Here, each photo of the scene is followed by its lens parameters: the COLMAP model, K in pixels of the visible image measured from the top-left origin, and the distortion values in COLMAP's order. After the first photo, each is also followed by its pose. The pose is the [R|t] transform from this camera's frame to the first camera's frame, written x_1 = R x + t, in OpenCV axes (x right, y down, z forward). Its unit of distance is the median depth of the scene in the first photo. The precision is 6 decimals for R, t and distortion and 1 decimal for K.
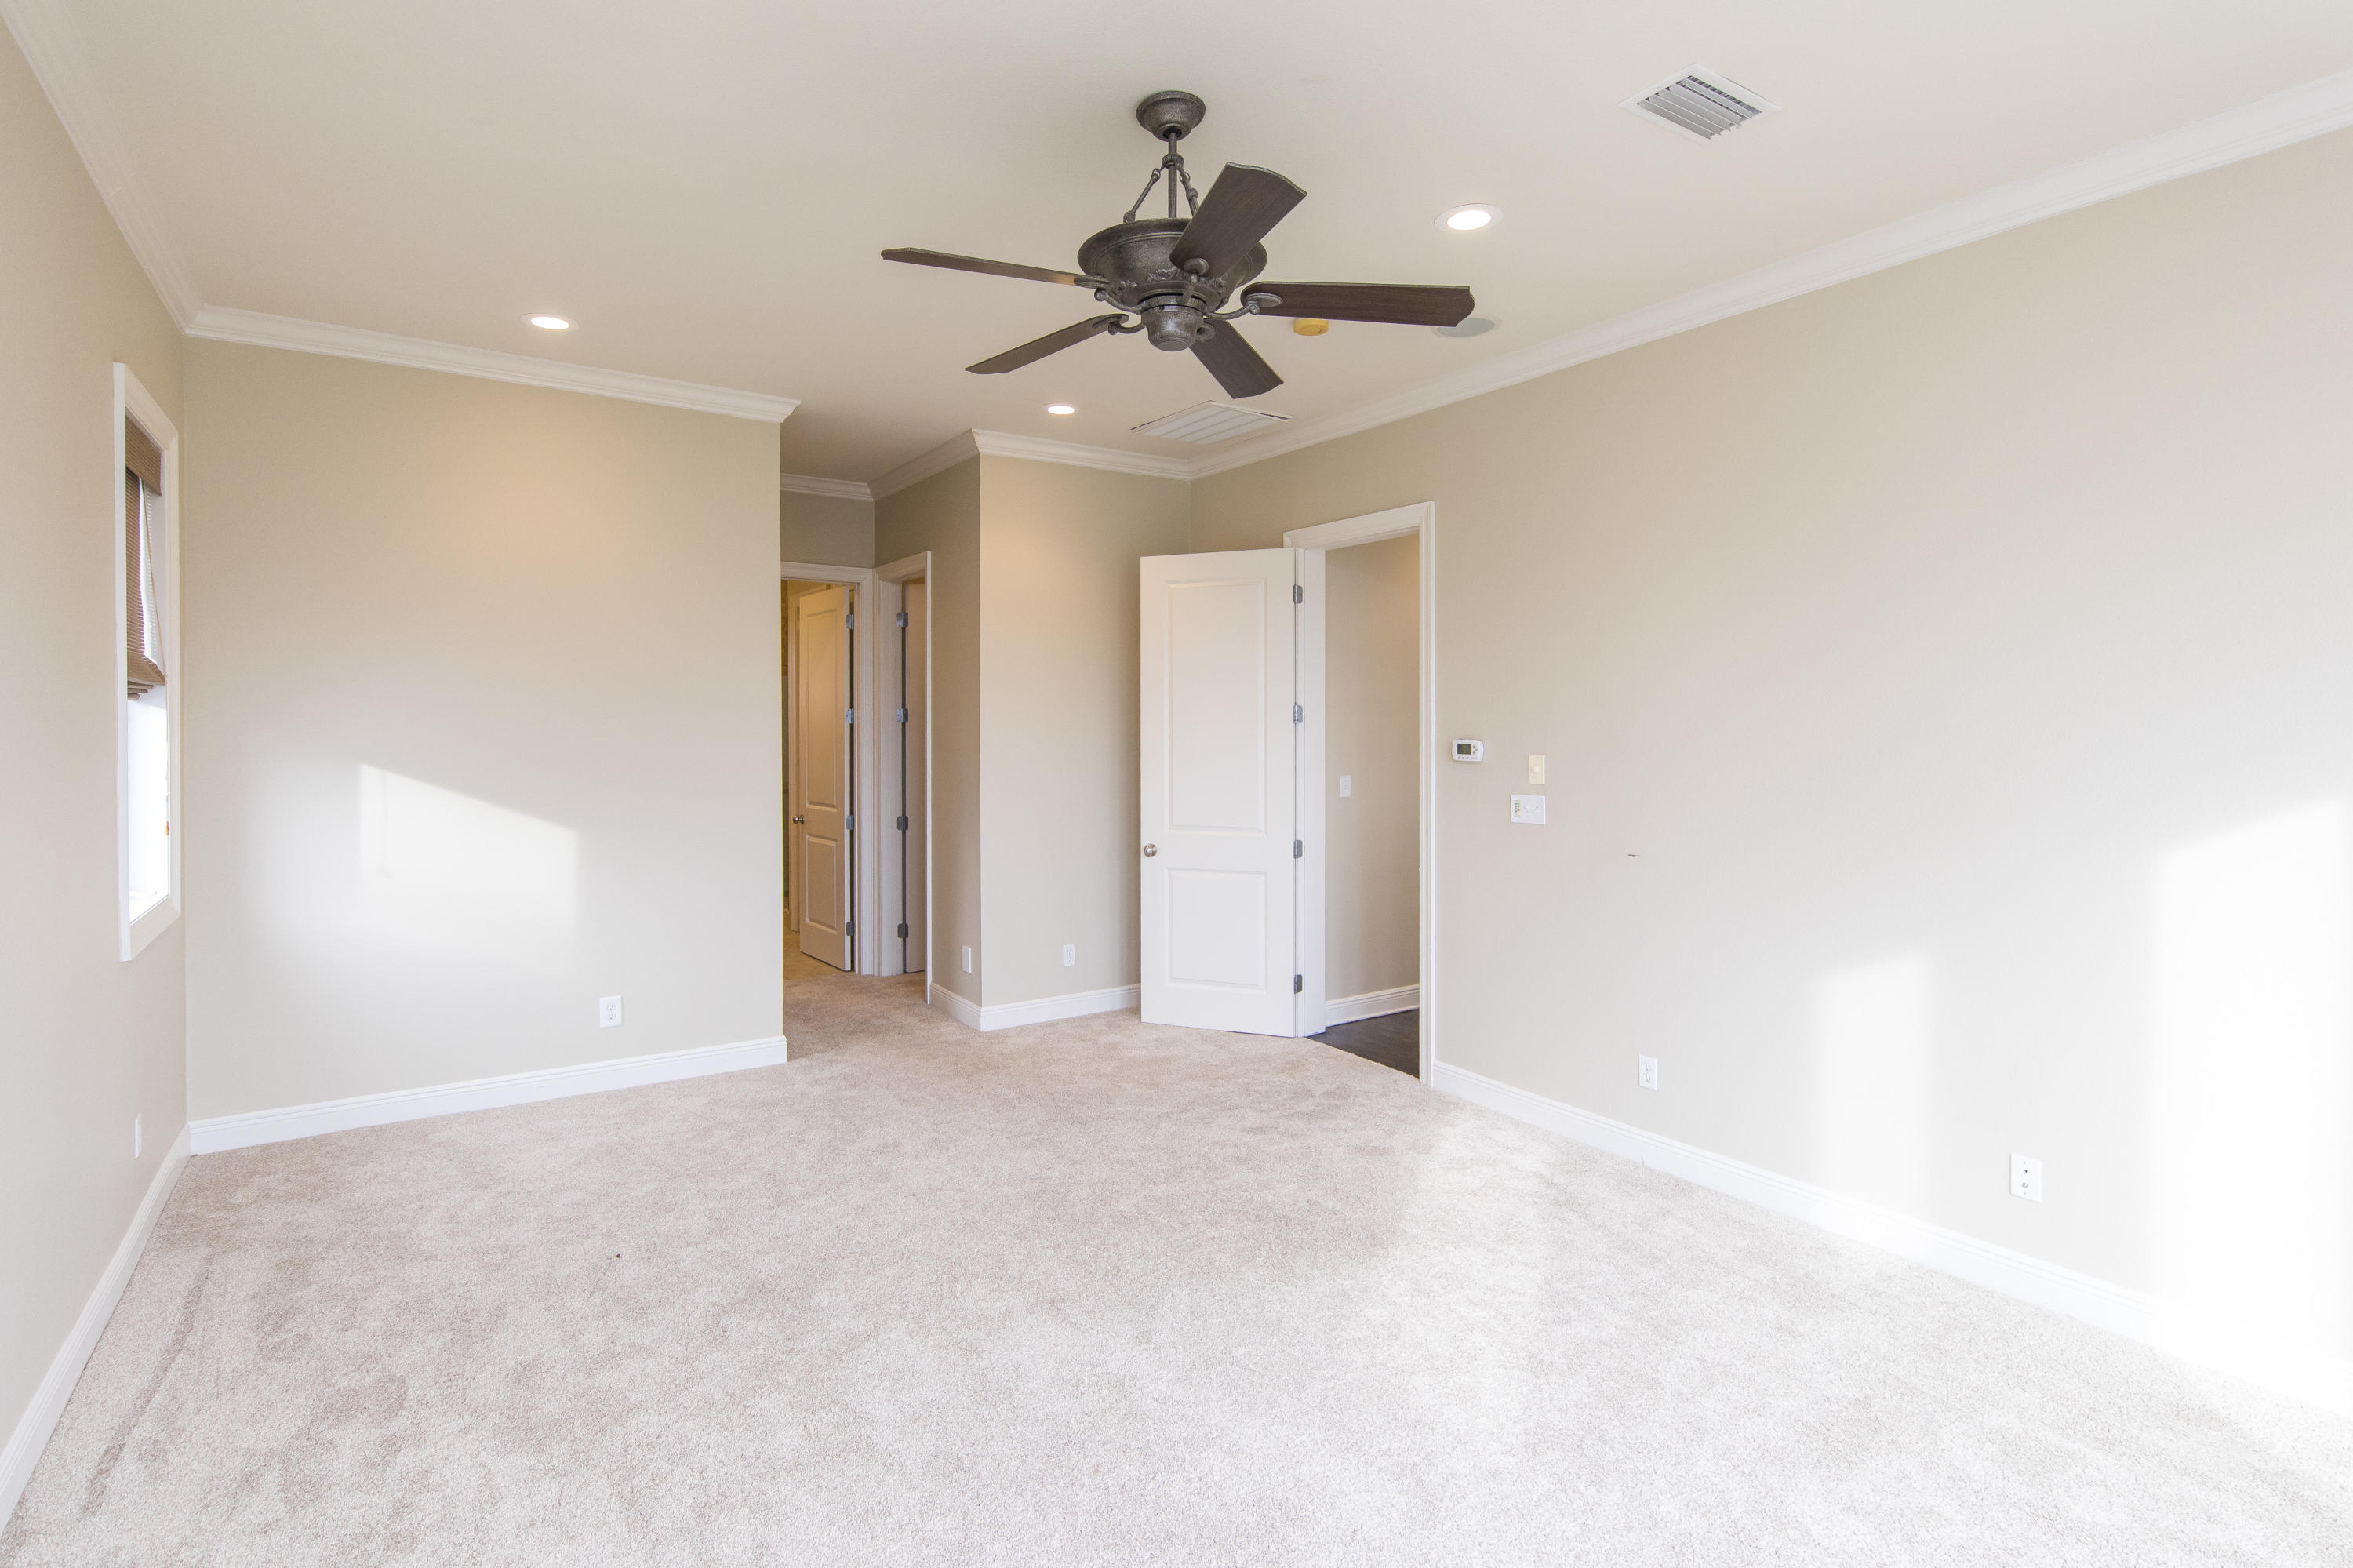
lens RADIAL K [[1102.1, 0, 1184.3], [0, 1102.1, 729.8], [0, 0, 1]] dist [0.001523, -0.000035]
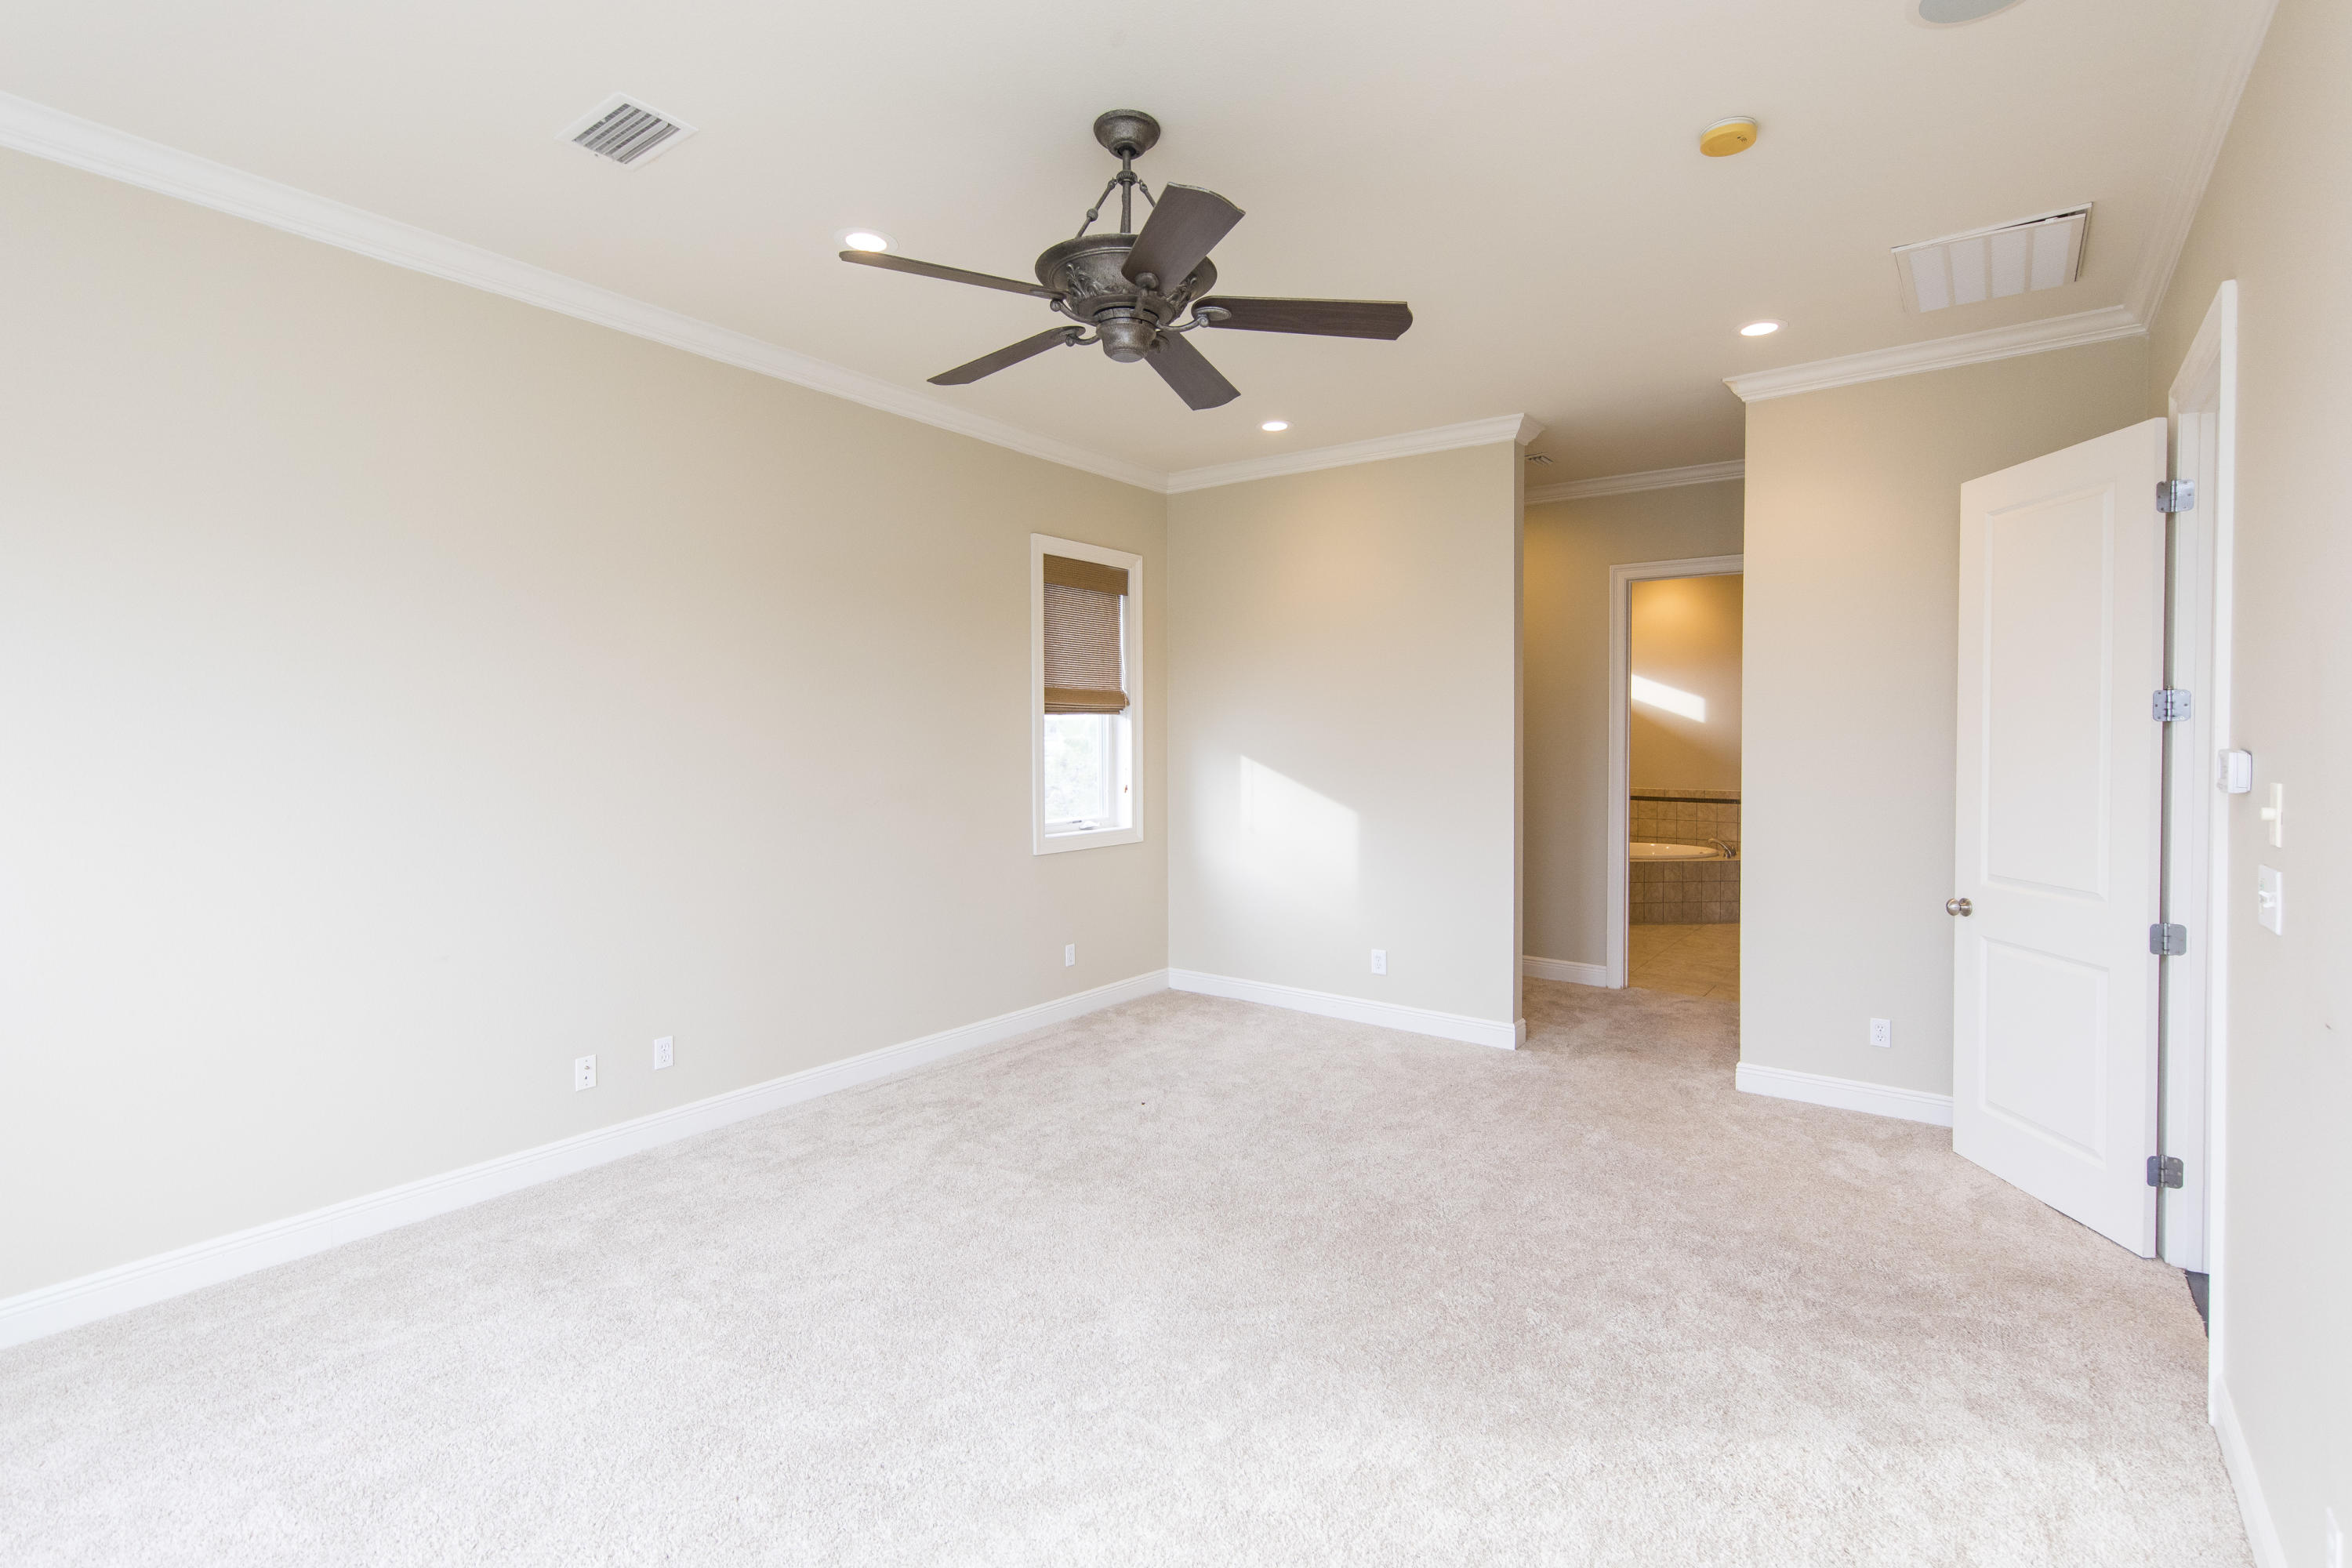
lens RADIAL K [[1101.6, 0, 1183.8], [0, 1101.6, 729.9], [0, 0, 1]] dist [0.001523, -0.000035]
pose [[0.343935, -0.000817, -0.938993, 0.576334], [0.000667, 1.000000, -0.000626, -0.001793], [0.938993, -0.000411, 0.343936, 0.388421]]
